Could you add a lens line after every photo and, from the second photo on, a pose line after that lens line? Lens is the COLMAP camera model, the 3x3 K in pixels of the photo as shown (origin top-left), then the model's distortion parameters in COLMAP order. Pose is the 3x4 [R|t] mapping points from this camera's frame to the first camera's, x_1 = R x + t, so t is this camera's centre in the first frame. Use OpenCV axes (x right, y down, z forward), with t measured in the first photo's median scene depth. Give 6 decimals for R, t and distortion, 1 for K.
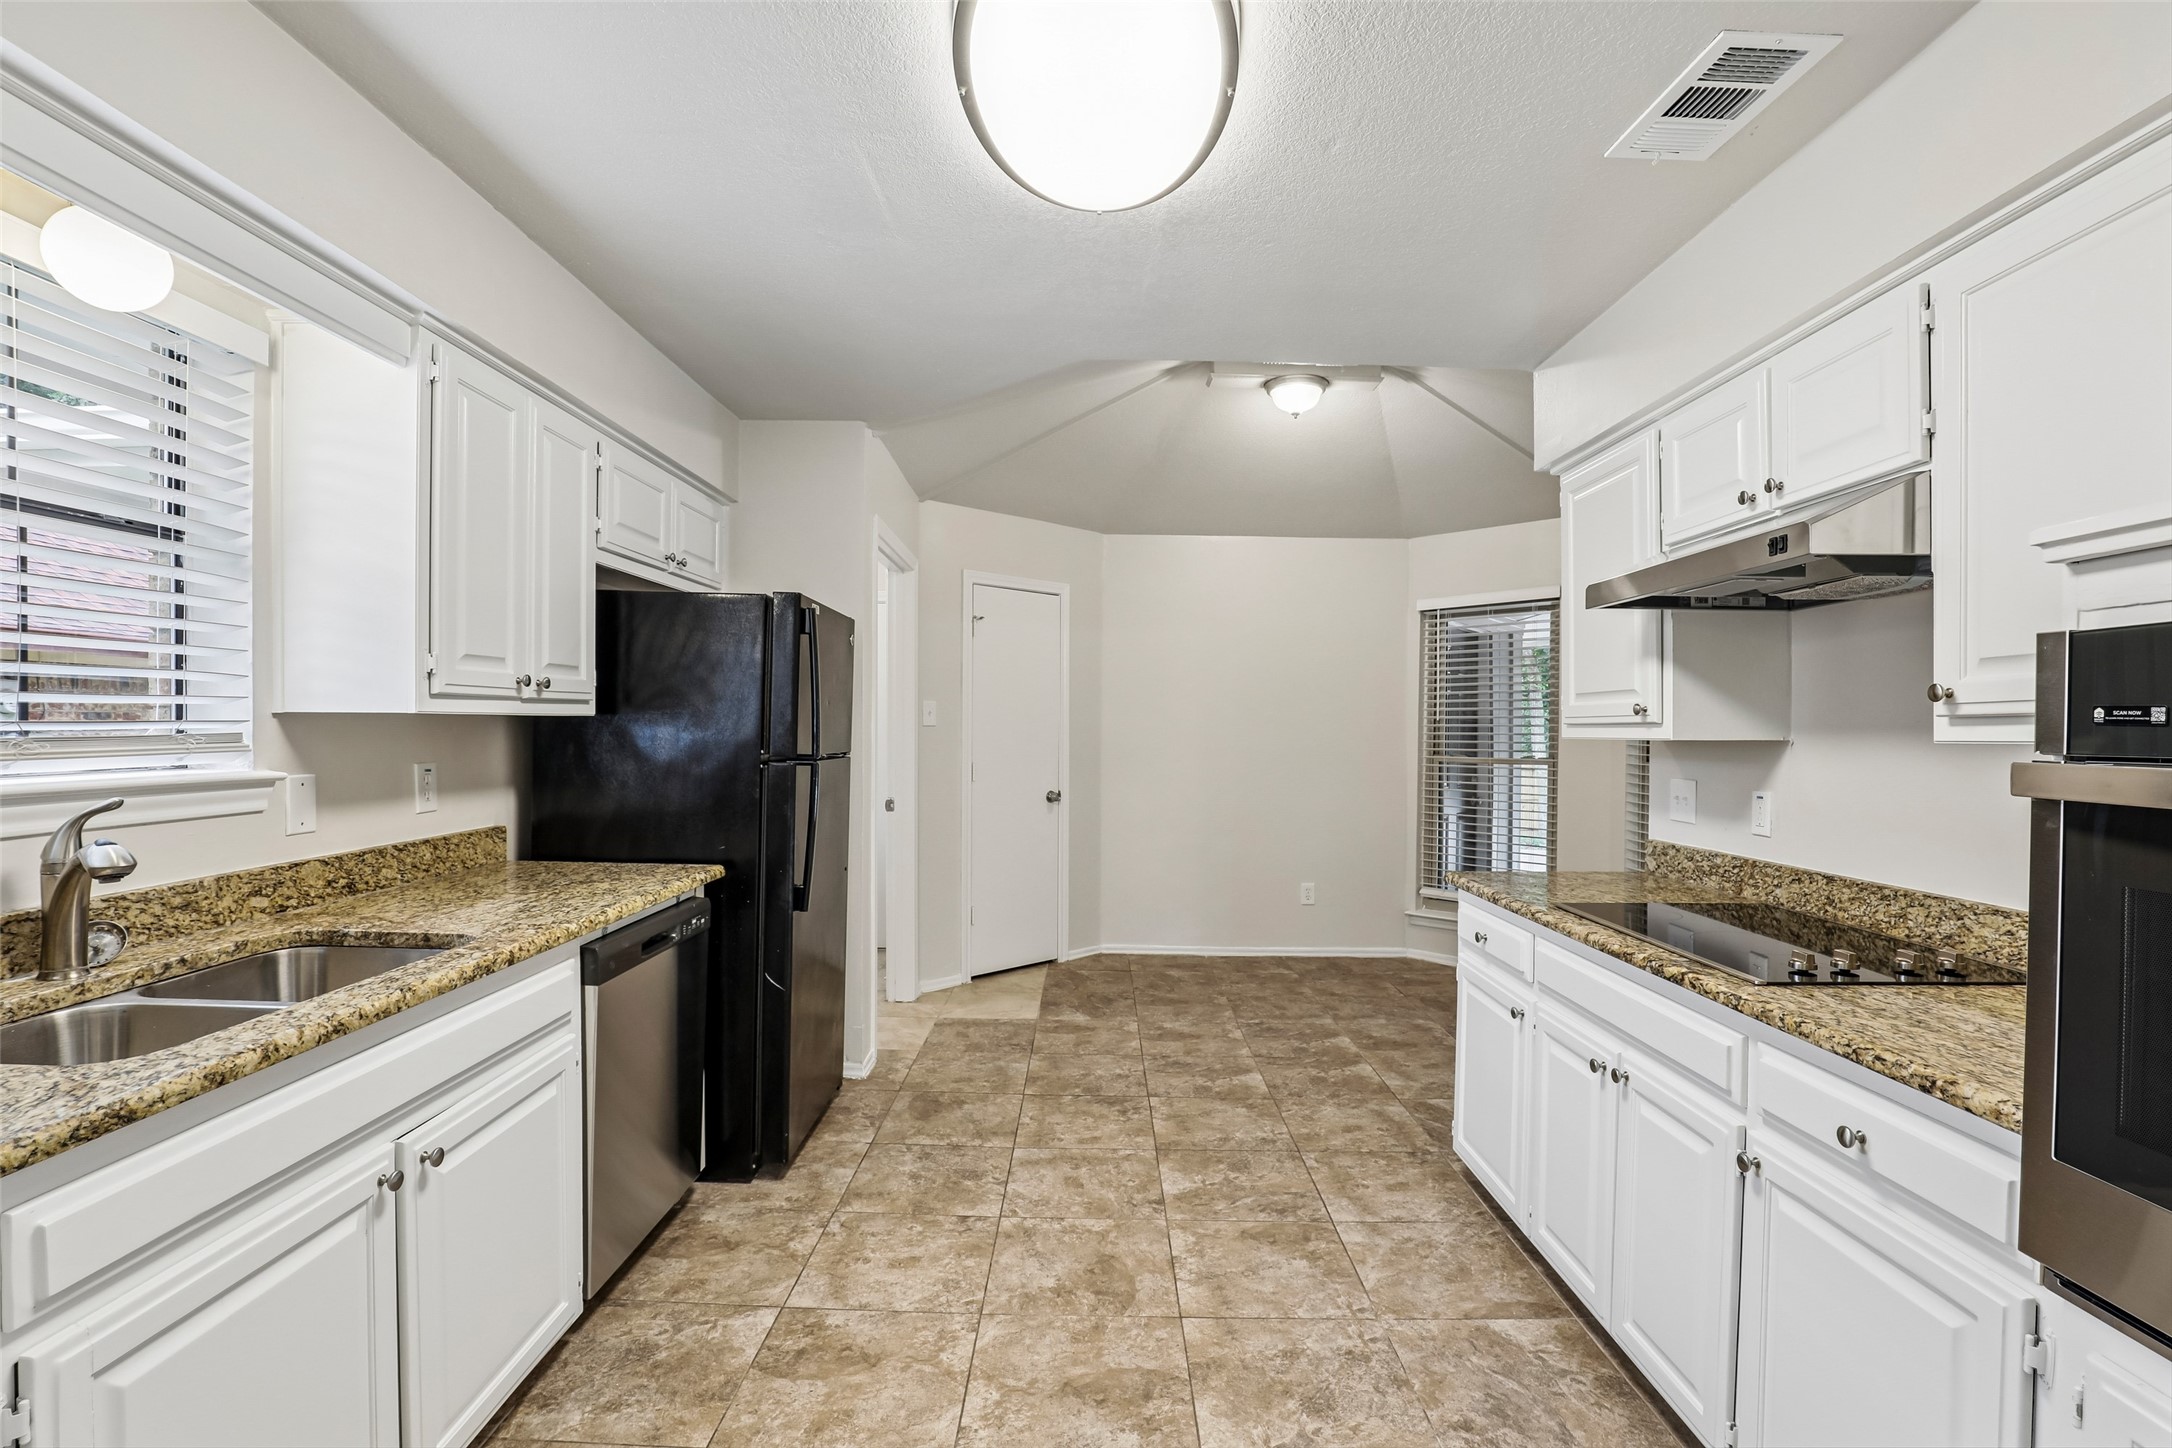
lens RADIAL K [[998.9, 0, 1112.0], [0, 998.9, 711.7], [0, 0, 1]] dist [-0.035516, 0.006970]
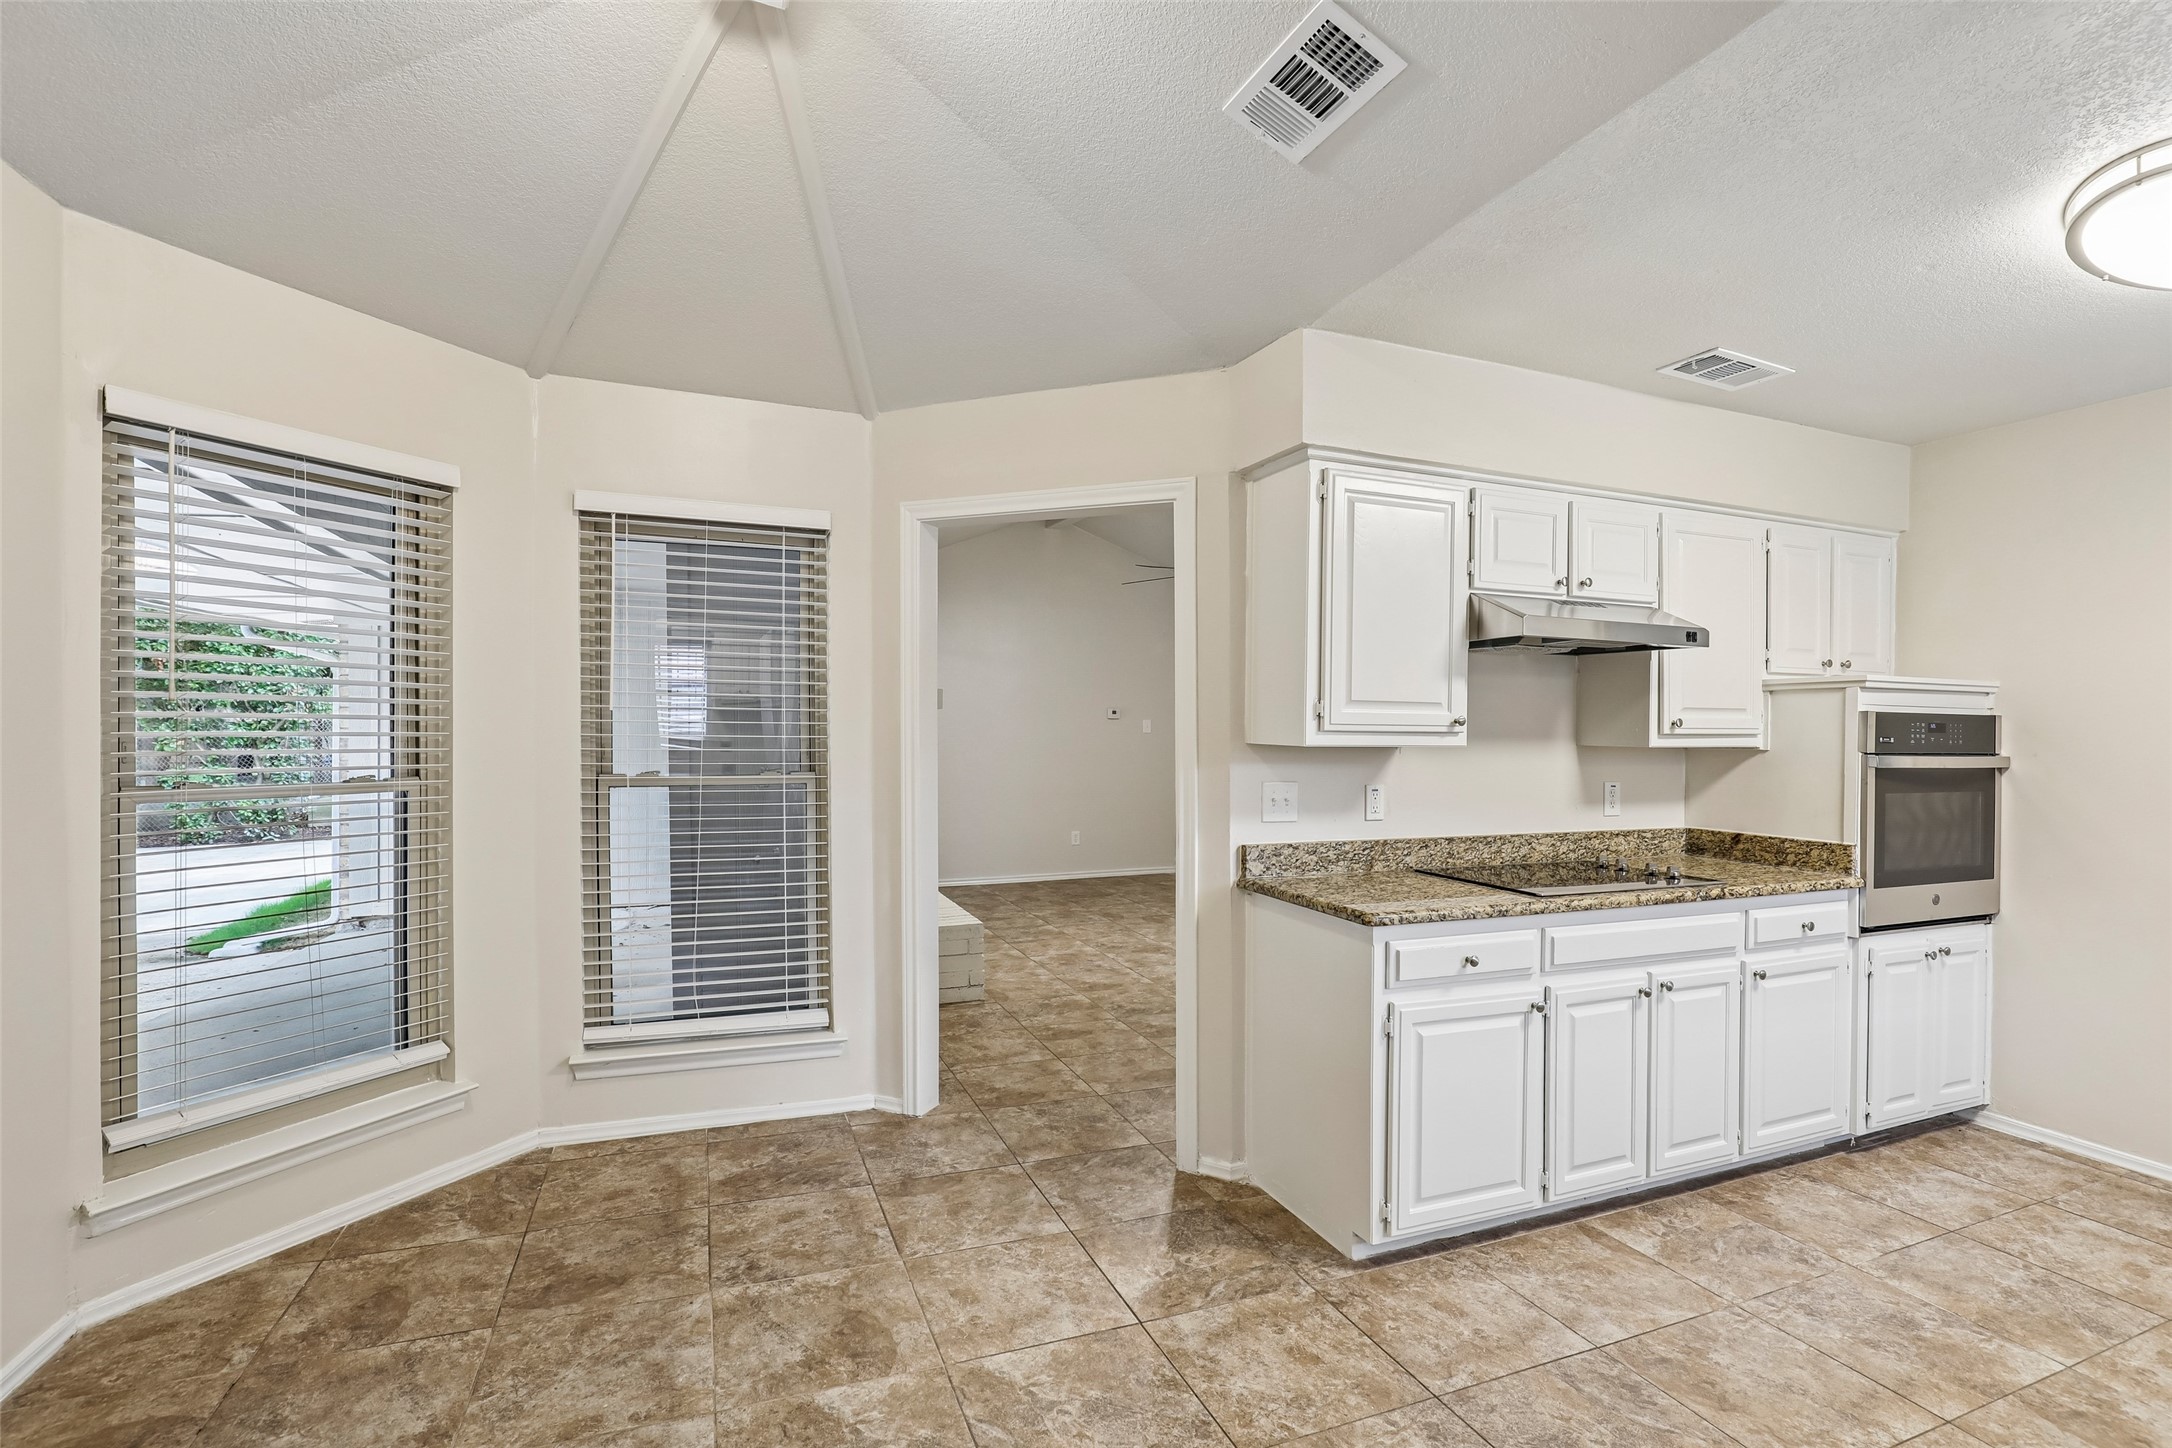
lens RADIAL K [[998.9, 0, 1081.8], [0, 998.9, 736.1], [0, 0, 1]] dist [-0.035516, 0.006970]
pose [[-0.347731, -0.017178, 0.937437, -0.371559], [-0.029808, 0.999529, 0.007258, 0.019356], [-0.937121, -0.025419, -0.348079, 1.673032]]
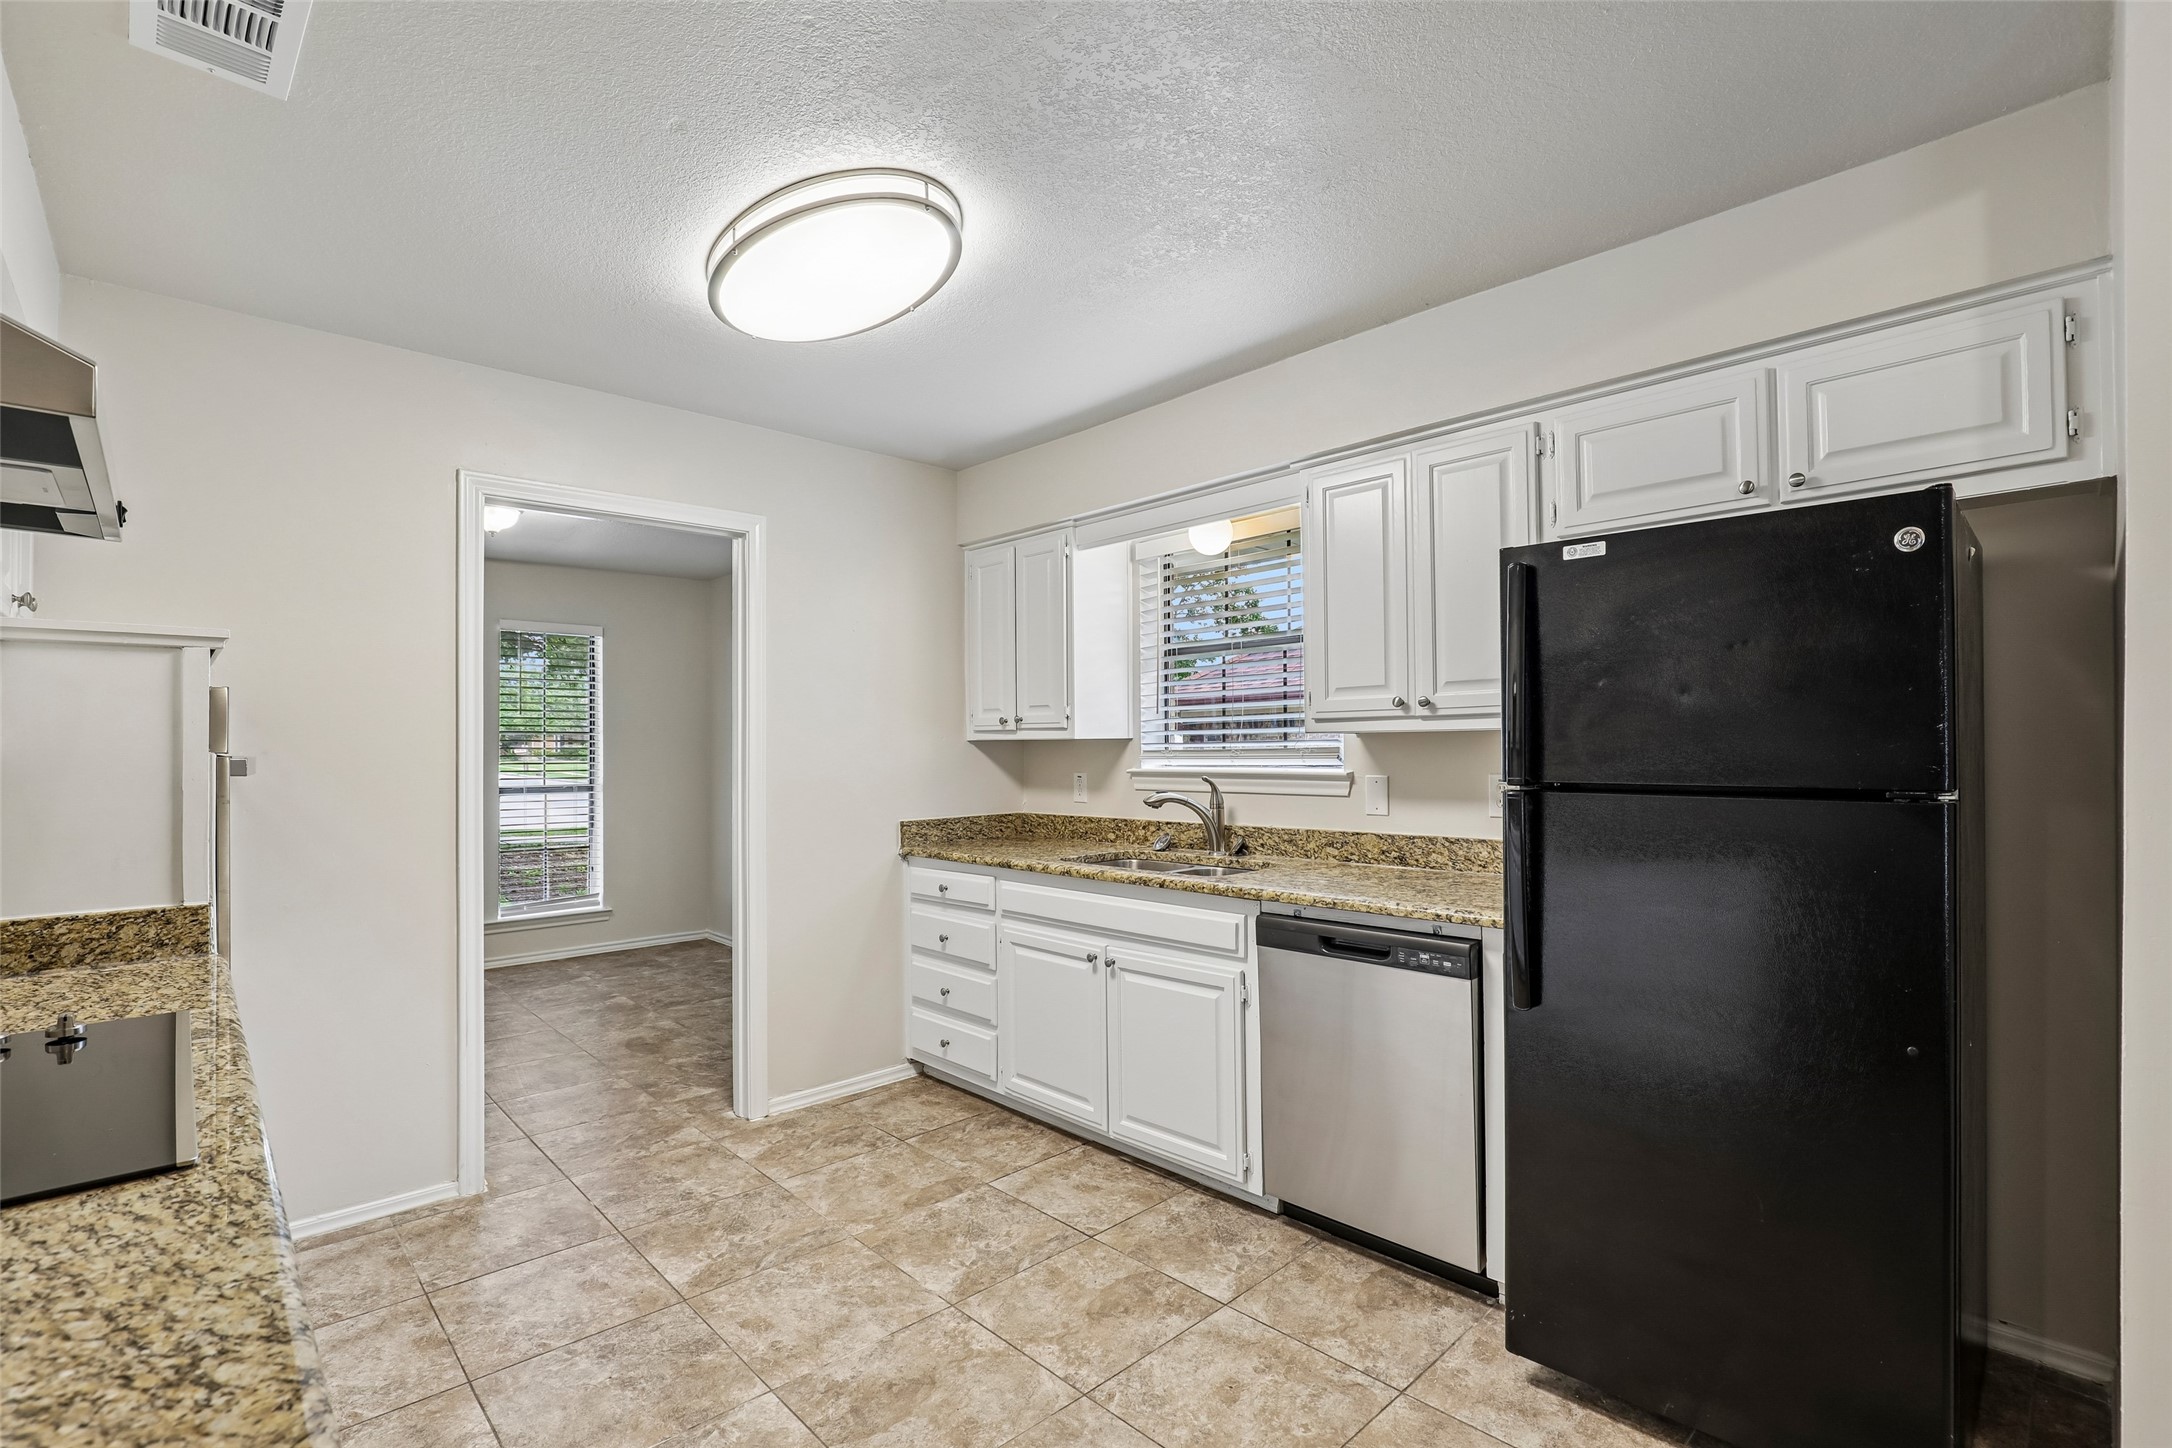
lens RADIAL K [[998.9, 0, 1076.6], [0, 998.9, 734.8], [0, 0, 1]] dist [-0.035516, 0.006970]
pose [[-0.738036, -0.011389, -0.674665, 0.396673], [0.009831, 0.999570, -0.027628, 0.030745], [0.674690, -0.027023, -0.737607, 1.375070]]
